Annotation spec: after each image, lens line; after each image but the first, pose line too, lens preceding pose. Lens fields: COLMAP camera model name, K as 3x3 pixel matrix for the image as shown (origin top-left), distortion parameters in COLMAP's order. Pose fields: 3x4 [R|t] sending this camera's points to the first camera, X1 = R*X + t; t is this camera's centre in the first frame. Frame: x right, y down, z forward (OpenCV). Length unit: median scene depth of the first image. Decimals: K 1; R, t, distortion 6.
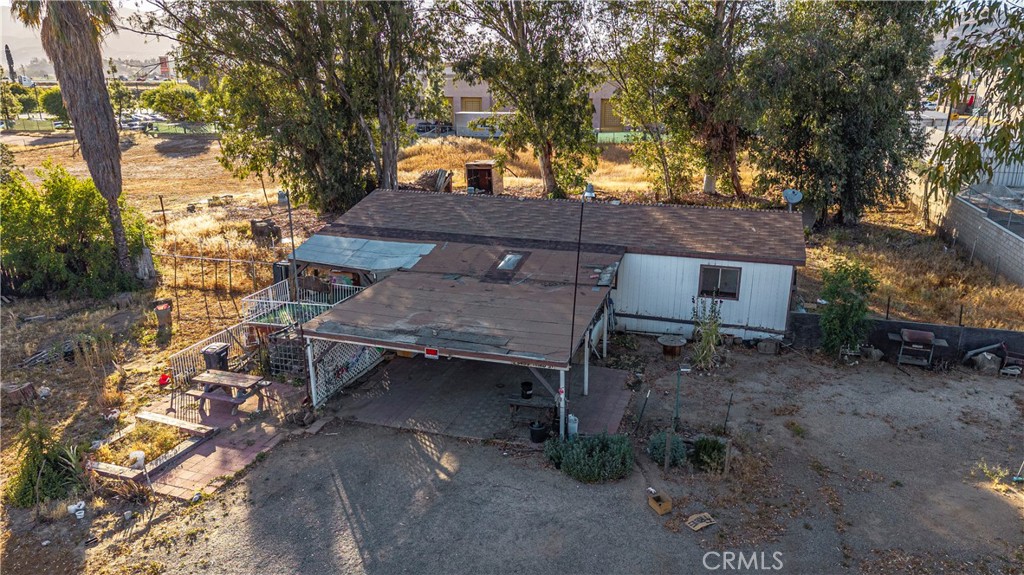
lens RADIAL K [[683.0, 0, 512.0], [0, 683.0, 287.5], [0, 0, 1]] dist [0.007783, -0.000810]
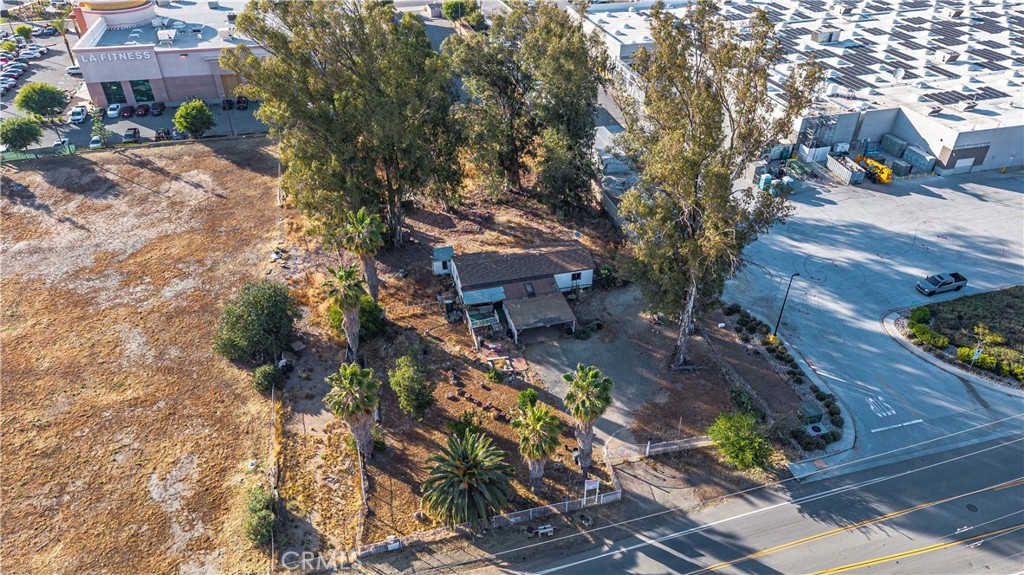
lens RADIAL K [[683.0, 0, 512.0], [0, 683.0, 287.5], [0, 0, 1]] dist [0.007783, -0.000810]
pose [[0.838945, -0.303849, 0.451493, -1.831954], [0.153393, 0.928010, 0.339511, -1.372894], [-0.522151, -0.215575, 0.825158, -2.071843]]
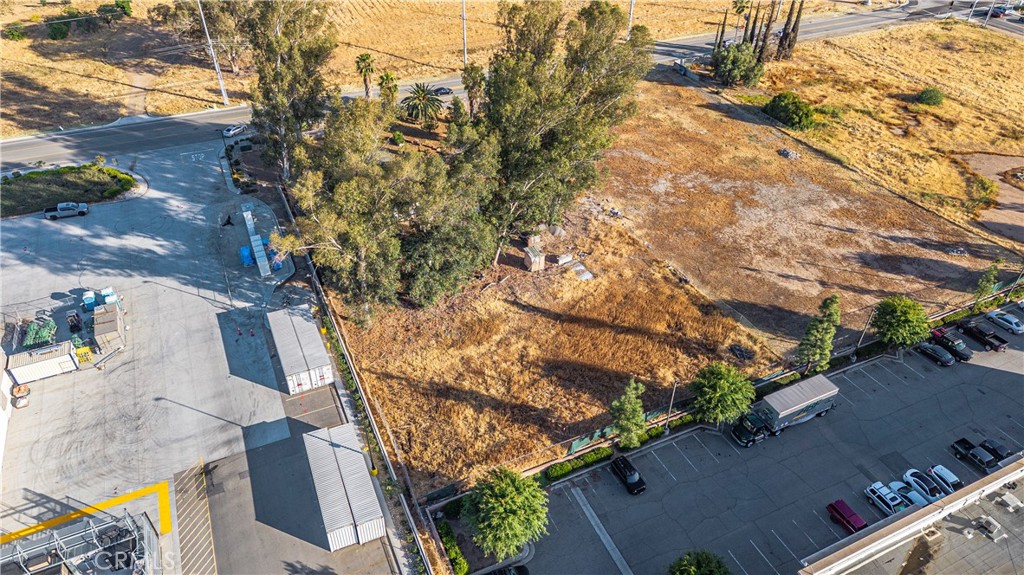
lens RADIAL K [[683.0, 0, 512.0], [0, 683.0, 287.5], [0, 0, 1]] dist [0.007783, -0.000810]
pose [[-0.738693, 0.417066, -0.529517, 2.701409], [-0.195166, 0.619592, 0.760274, -3.865770], [0.645169, 0.664953, -0.376291, 4.425899]]
